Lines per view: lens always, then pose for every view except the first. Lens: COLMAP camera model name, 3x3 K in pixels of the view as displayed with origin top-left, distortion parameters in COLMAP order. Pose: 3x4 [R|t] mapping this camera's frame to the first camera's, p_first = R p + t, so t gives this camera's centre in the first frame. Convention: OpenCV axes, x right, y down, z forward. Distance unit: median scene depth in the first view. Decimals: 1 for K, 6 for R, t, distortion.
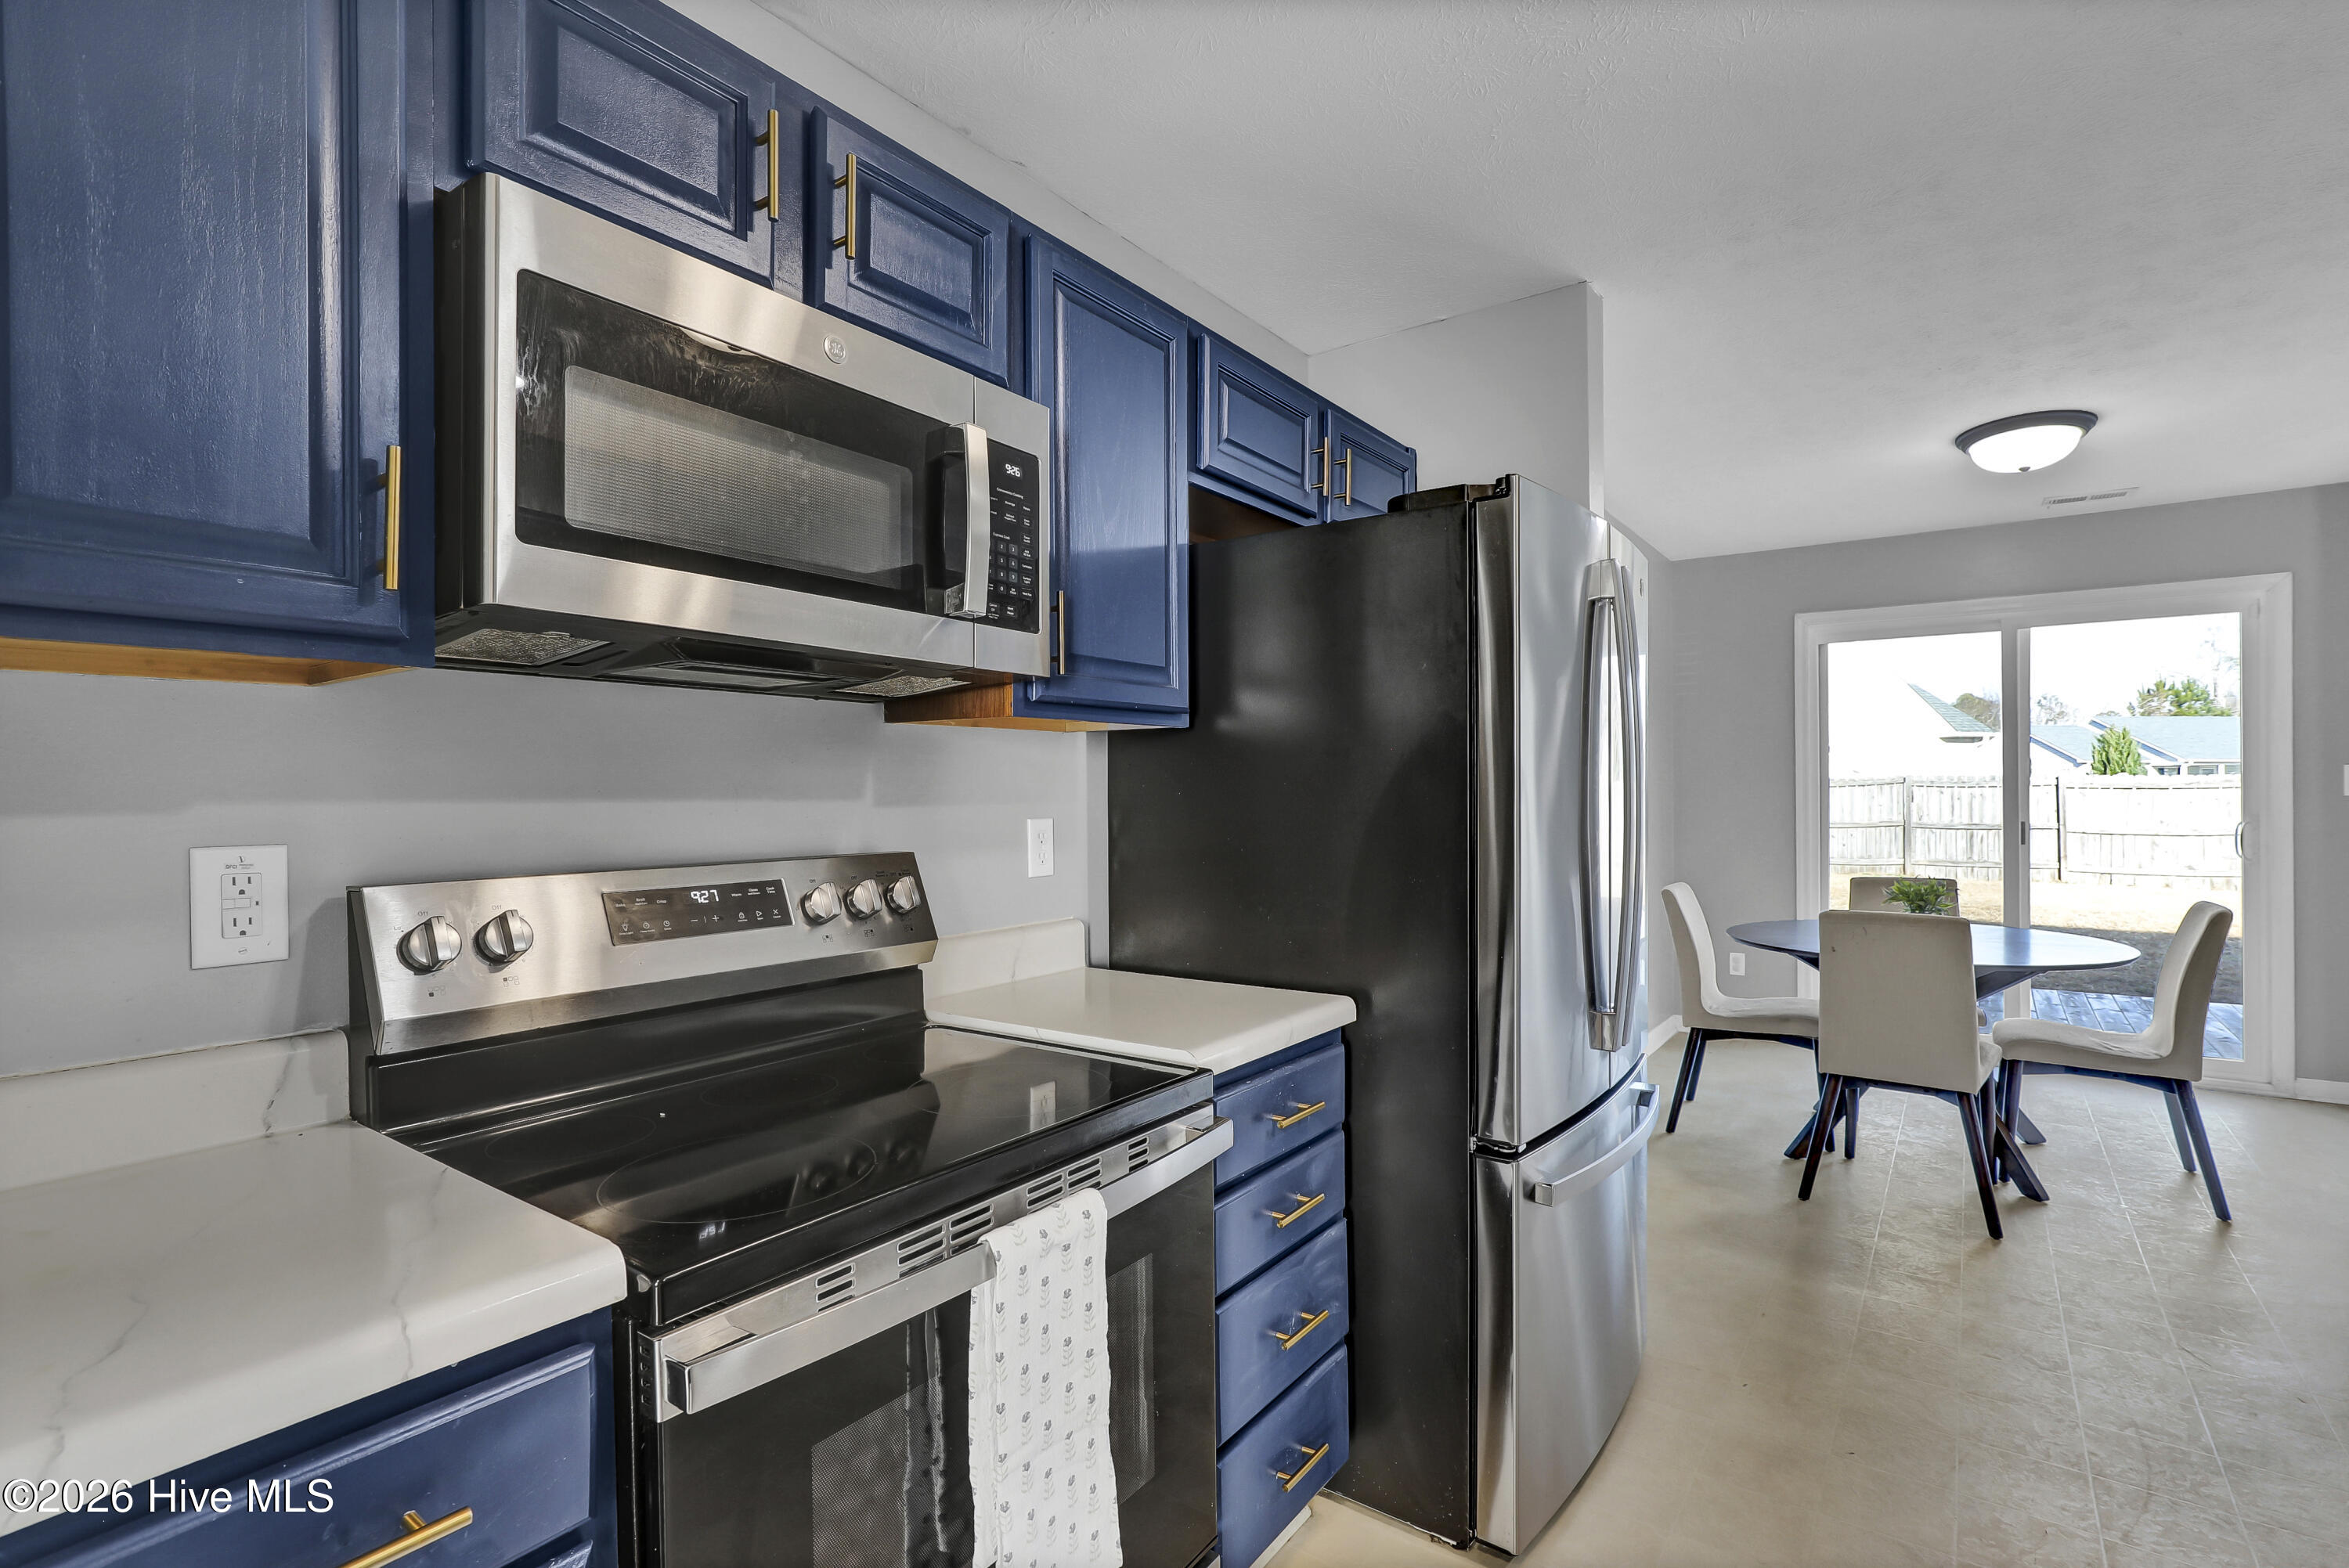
lens RADIAL K [[1088.0, 0, 1178.5], [0, 1088.0, 788.7], [0, 0, 1]] dist [-0.011254, 0.003153]
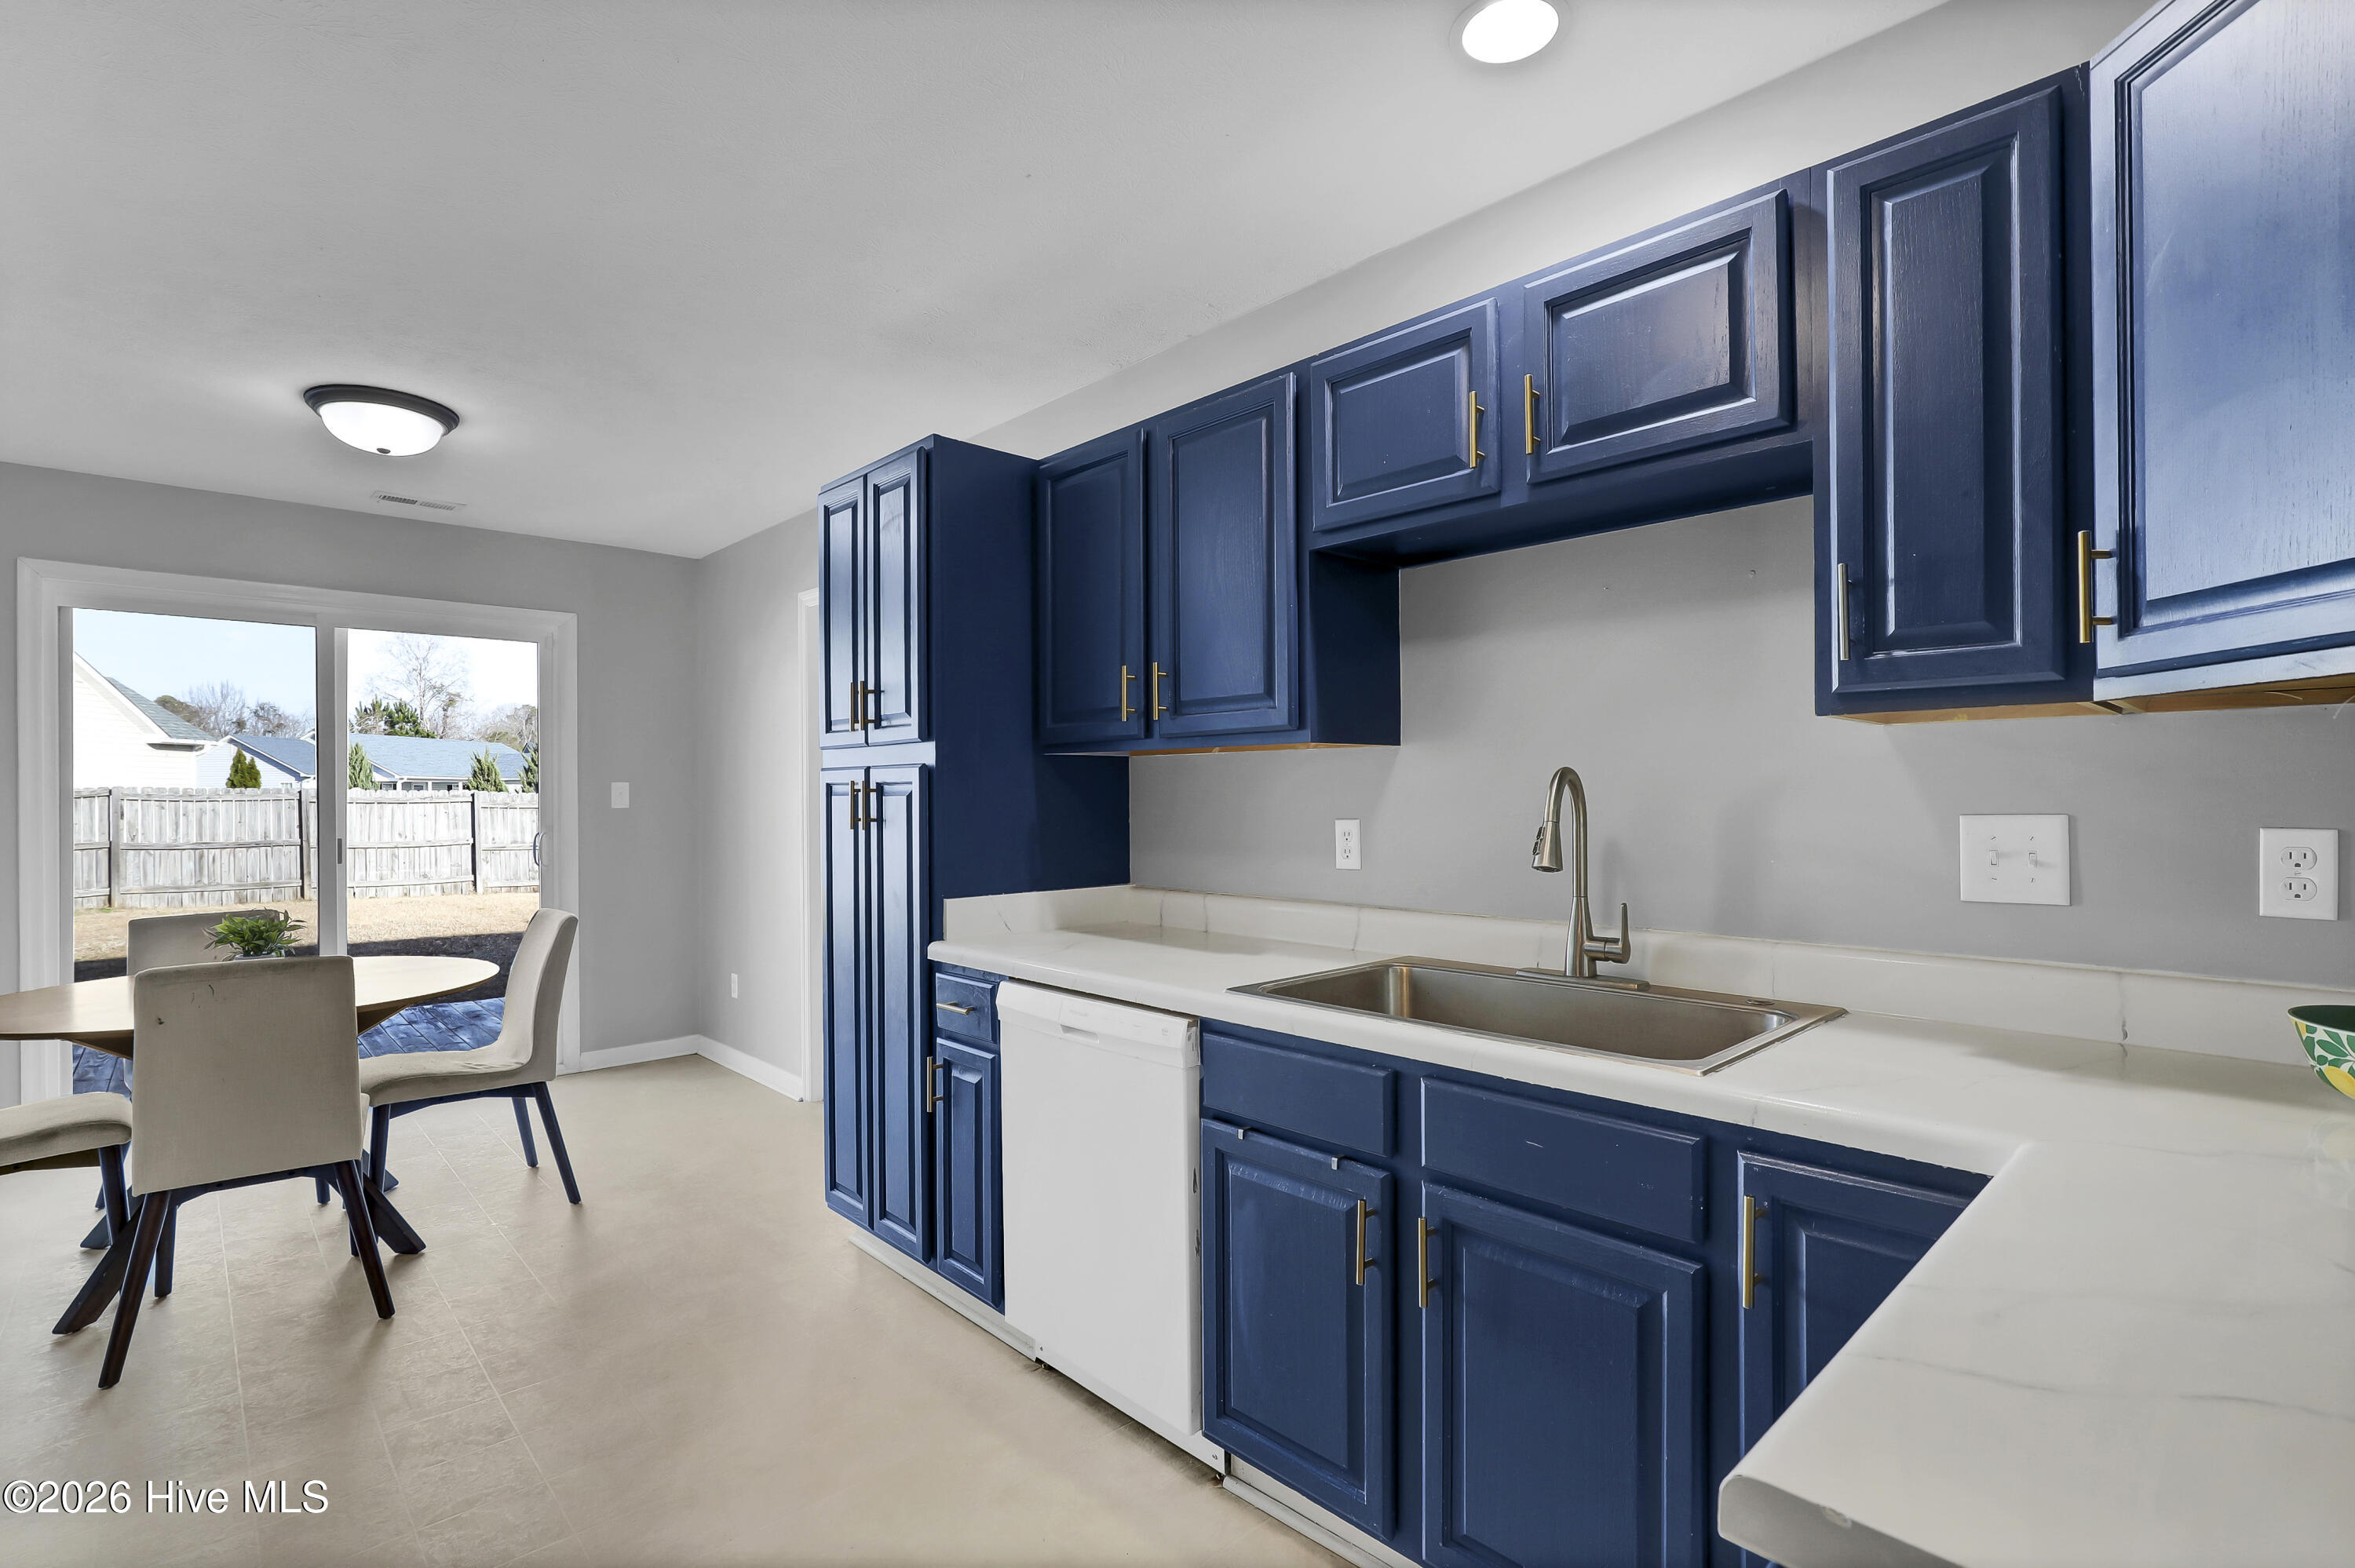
lens RADIAL K [[1090.7, 0, 1180.1], [0, 1090.7, 793.8], [0, 0, 1]] dist [-0.011254, 0.003153]
pose [[0.173850, 0.007928, 0.984740, 0.002428], [0.000578, 0.999967, -0.008153, 0.000623], [-0.984772, 0.001987, 0.173840, 0.159650]]
